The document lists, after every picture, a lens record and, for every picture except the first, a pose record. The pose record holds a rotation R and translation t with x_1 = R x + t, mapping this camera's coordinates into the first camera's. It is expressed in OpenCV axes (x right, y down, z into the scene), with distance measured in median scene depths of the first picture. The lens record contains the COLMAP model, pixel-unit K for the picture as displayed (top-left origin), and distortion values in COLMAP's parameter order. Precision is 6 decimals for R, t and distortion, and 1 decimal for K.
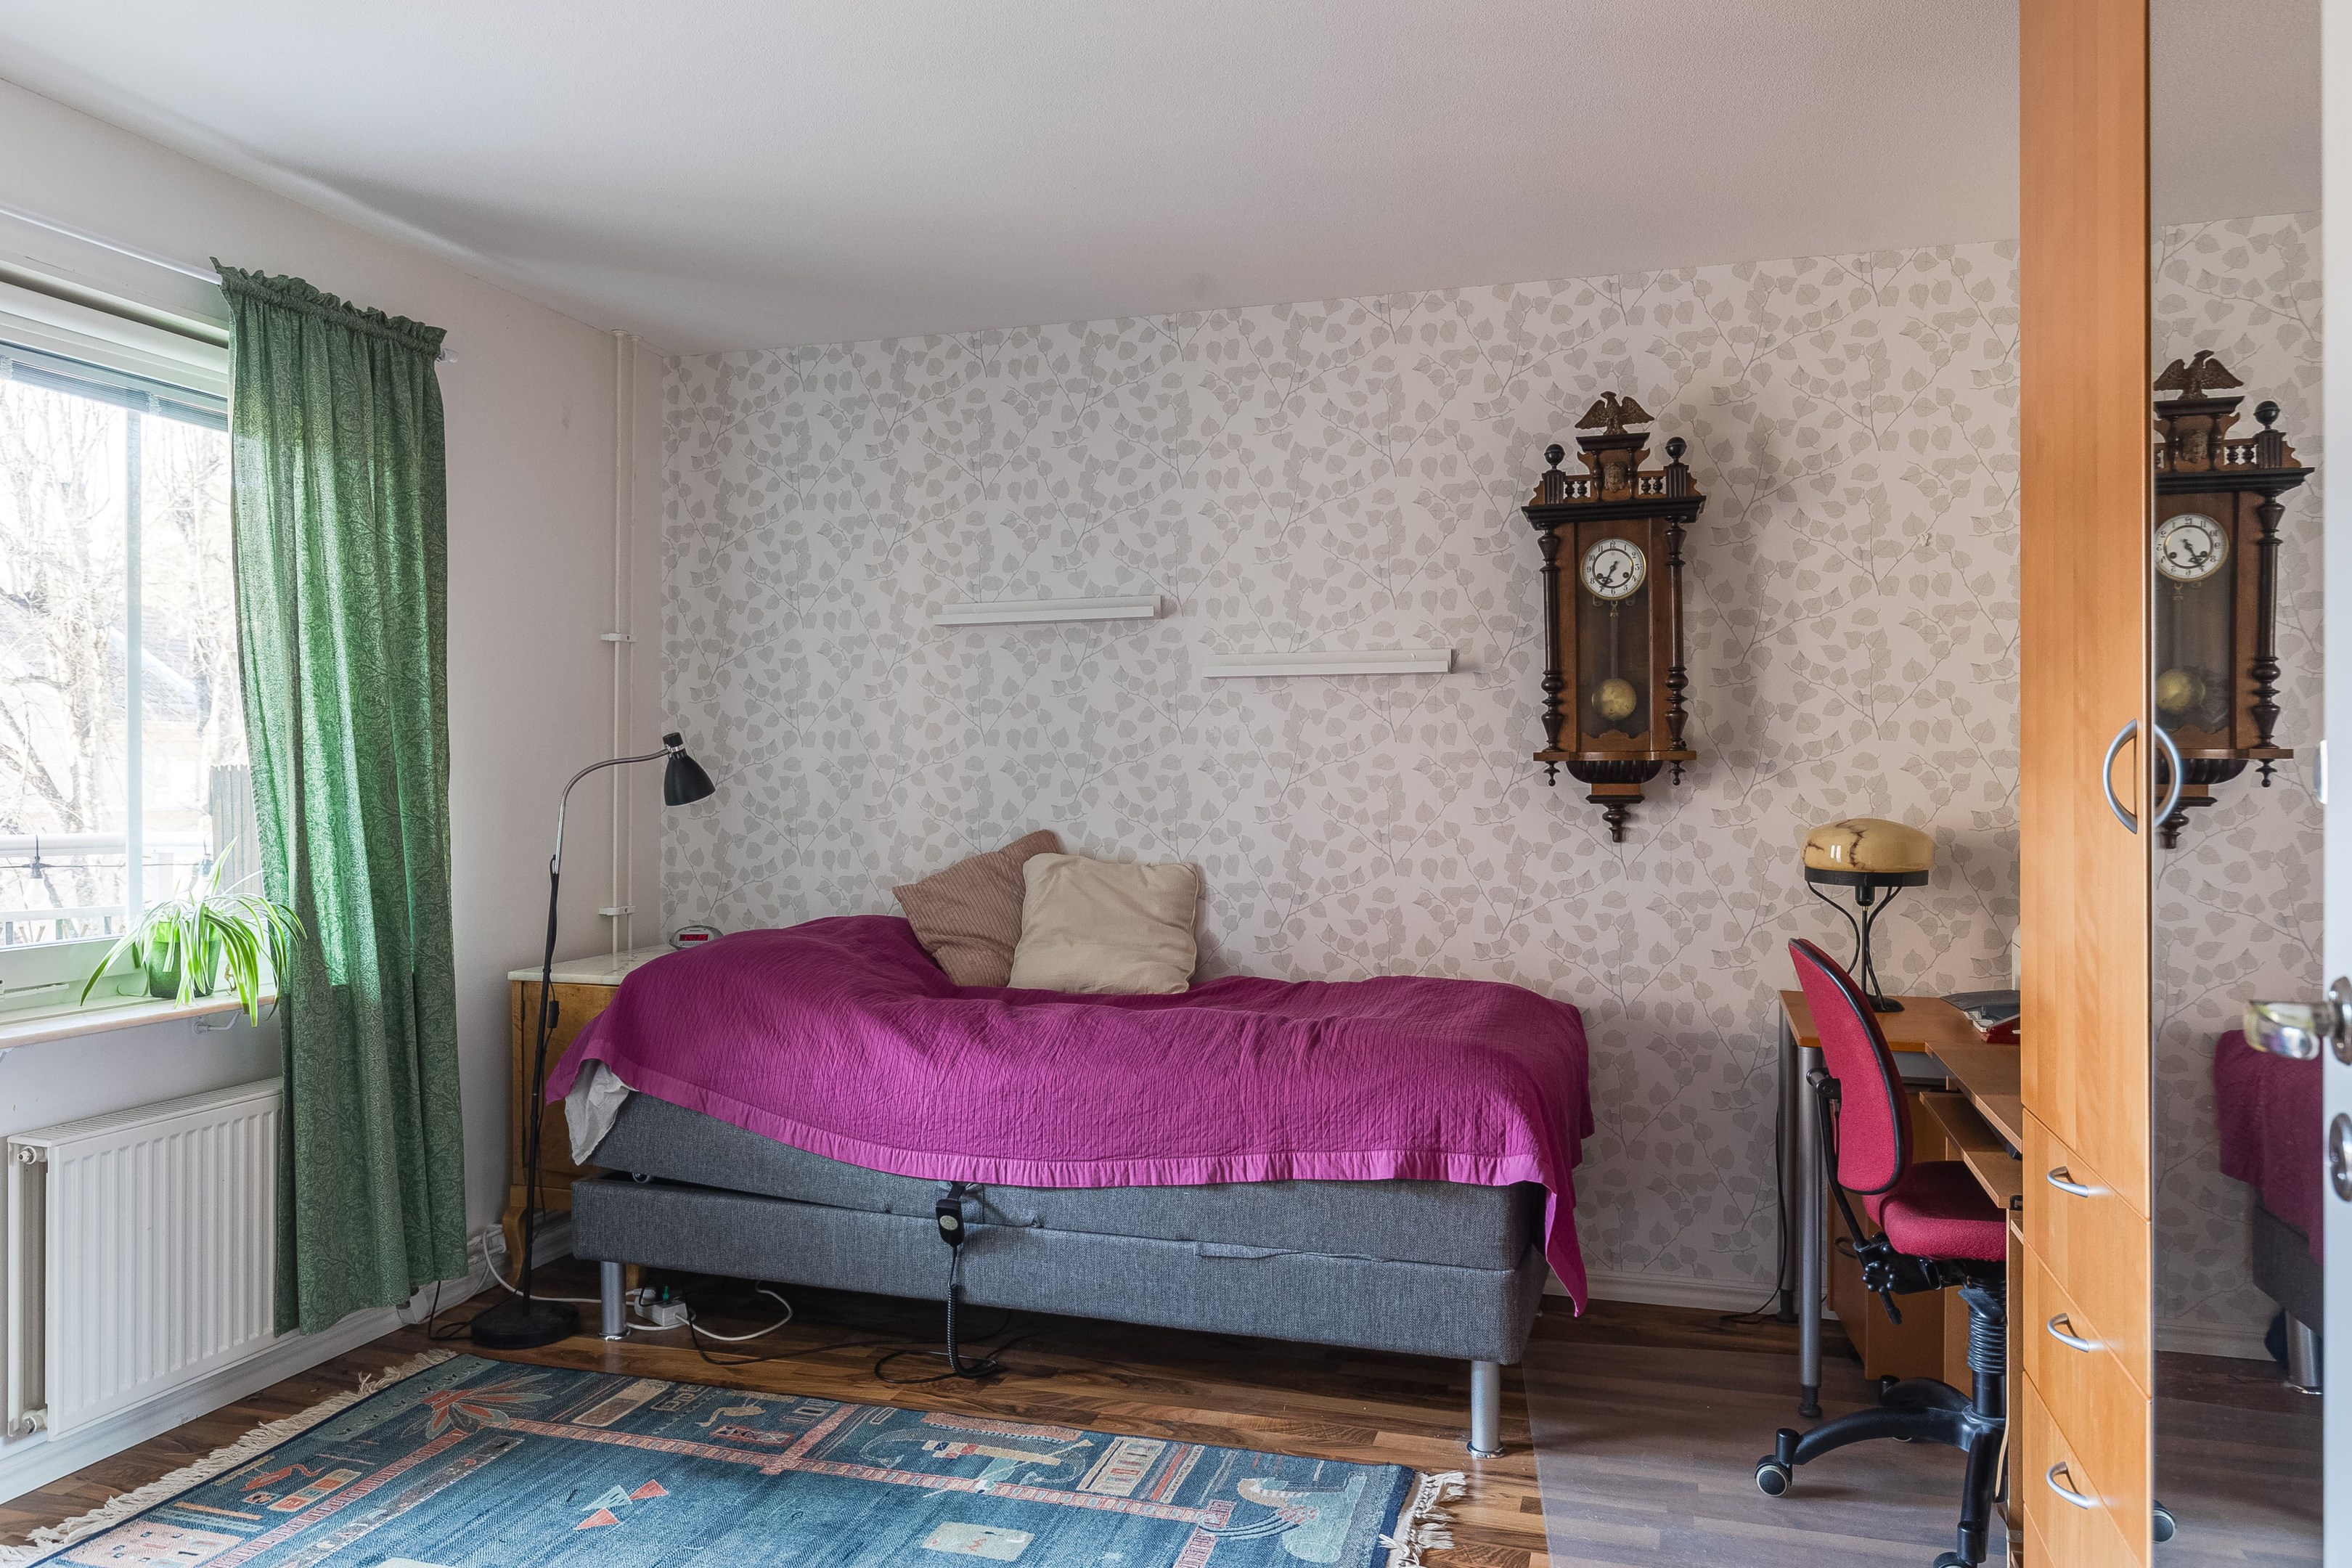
lens RADIAL K [[1623.7, 0, 1175.5], [0, 1623.7, 777.4], [0, 0, 1]] dist [0.010235, -0.003381]
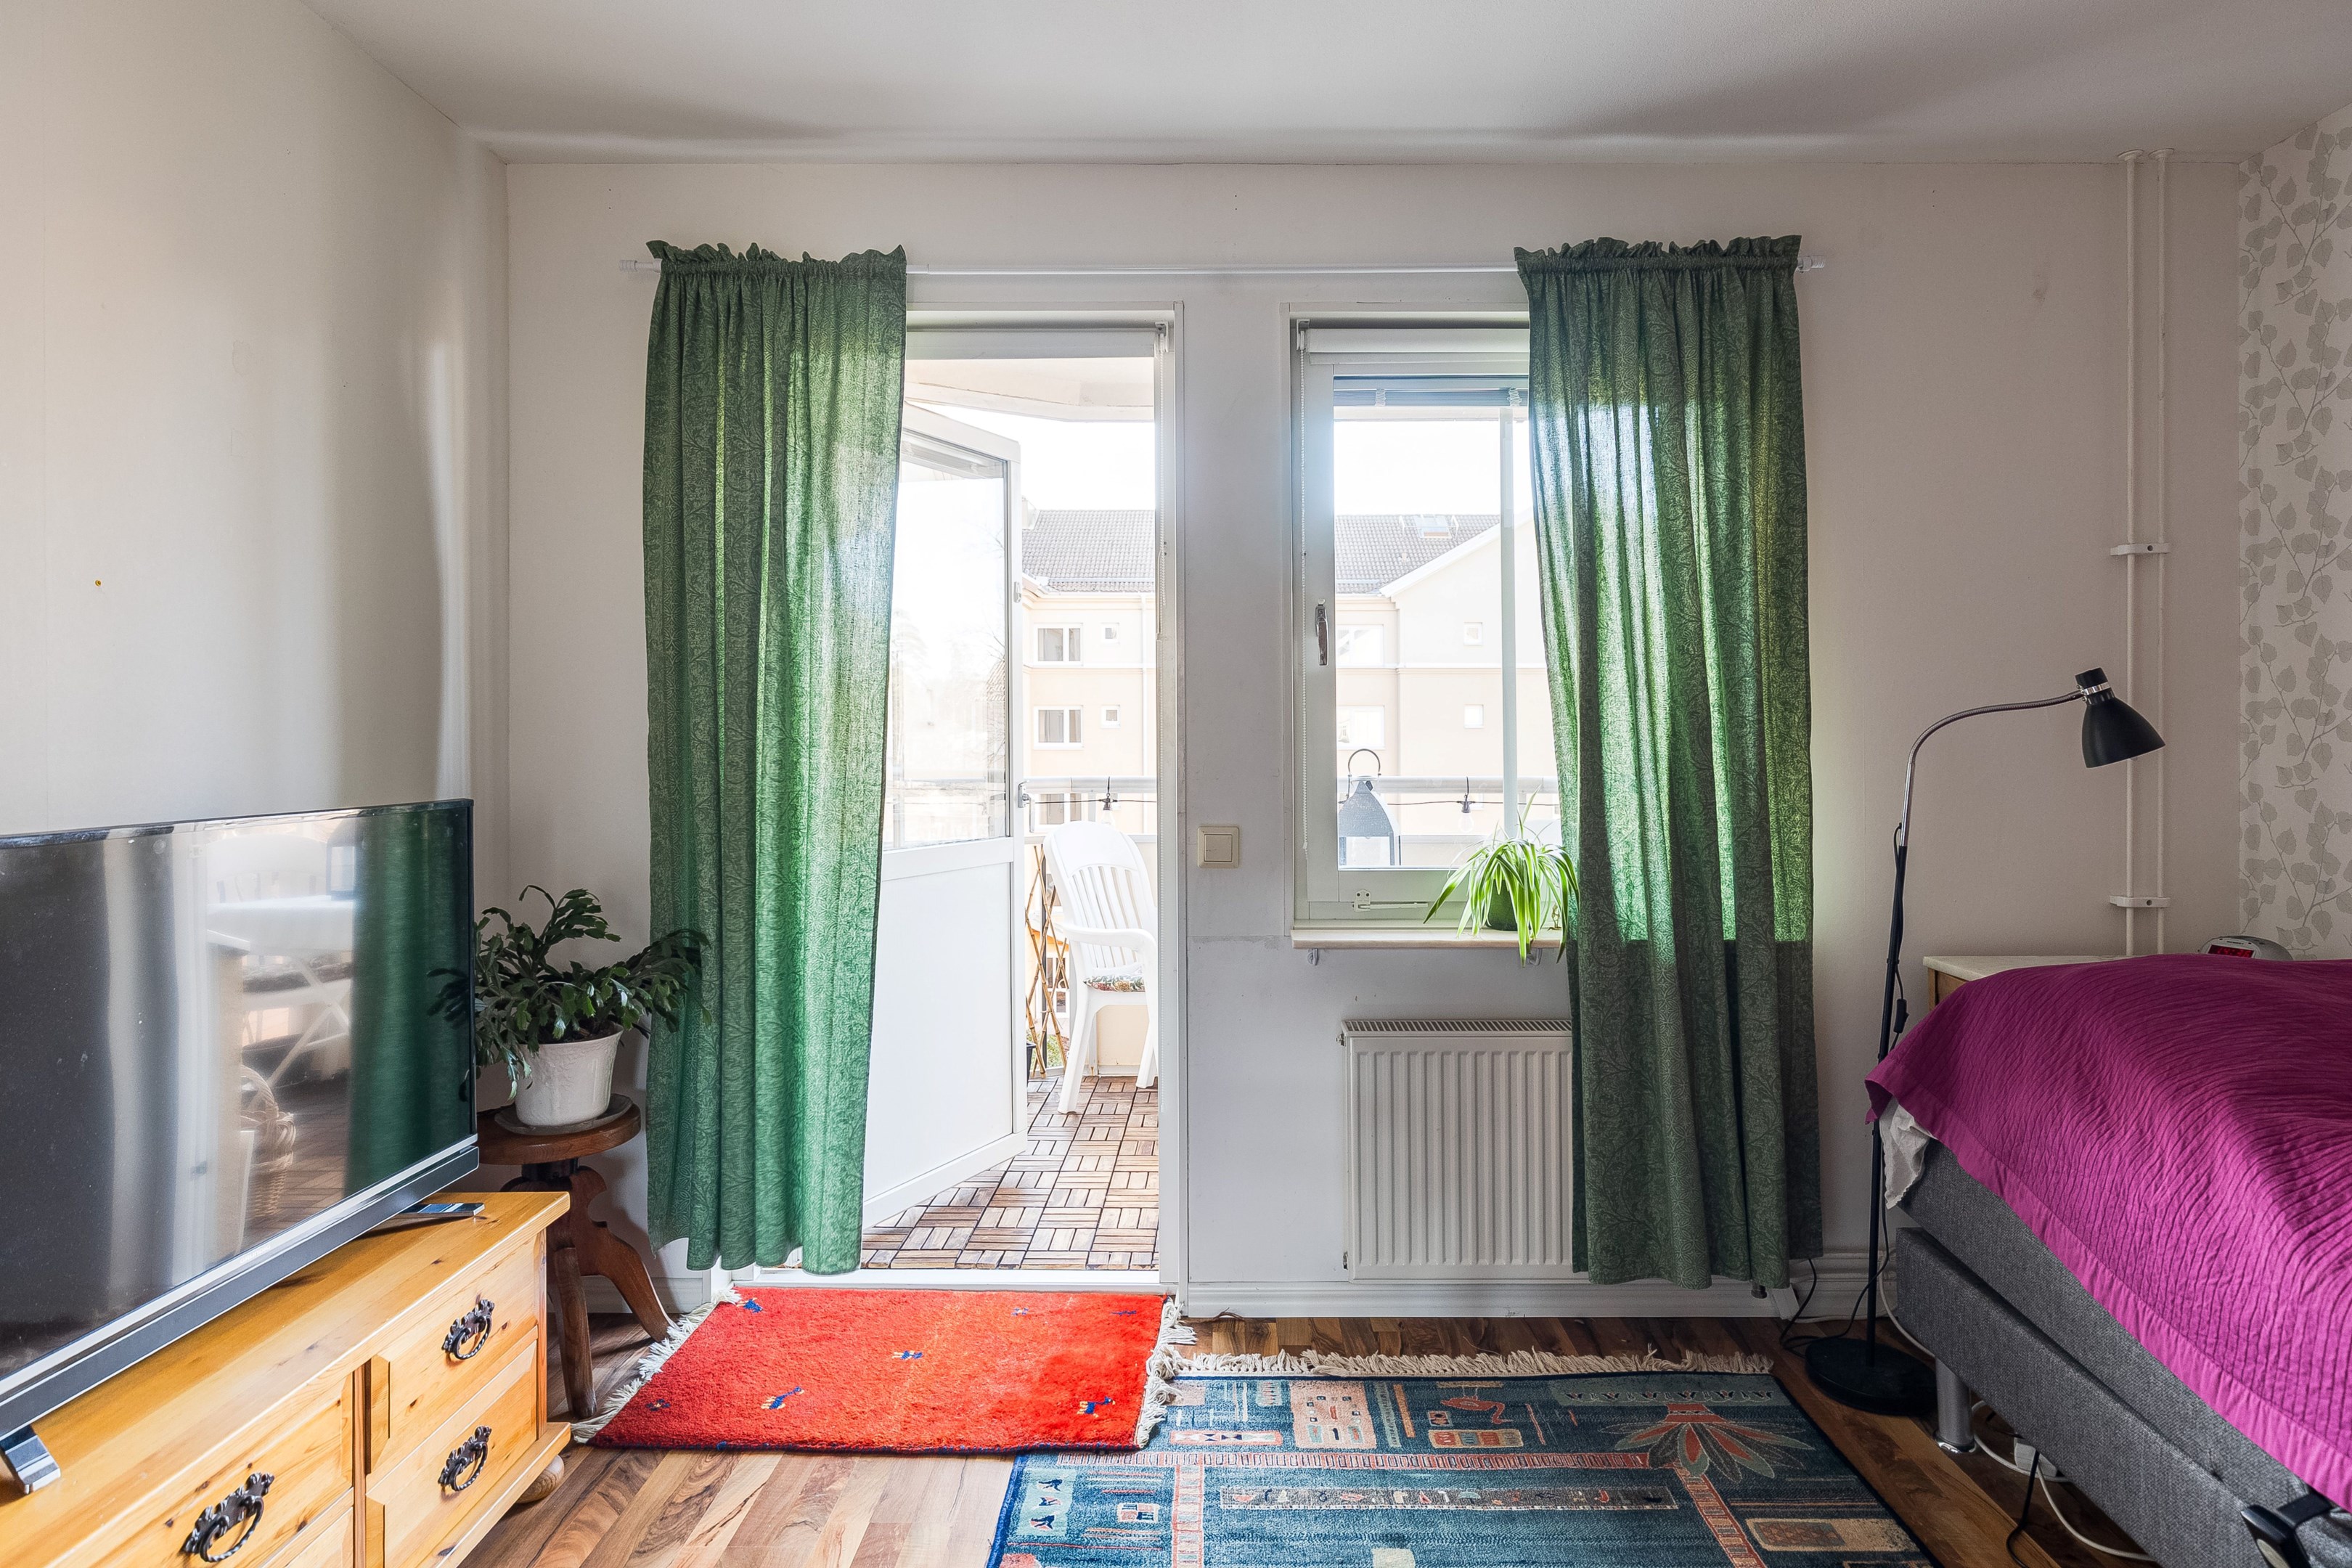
lens RADIAL K [[1307.9, 0, 1261.2], [0, 1307.9, 732.8], [0, 0, 1]] dist [0.003778, 0.001888]
pose [[0.287258, -0.000289, -0.957853, 0.171981], [-0.000492, 1.000000, -0.000449, 0.002433], [0.957853, 0.000600, 0.287258, 0.531024]]
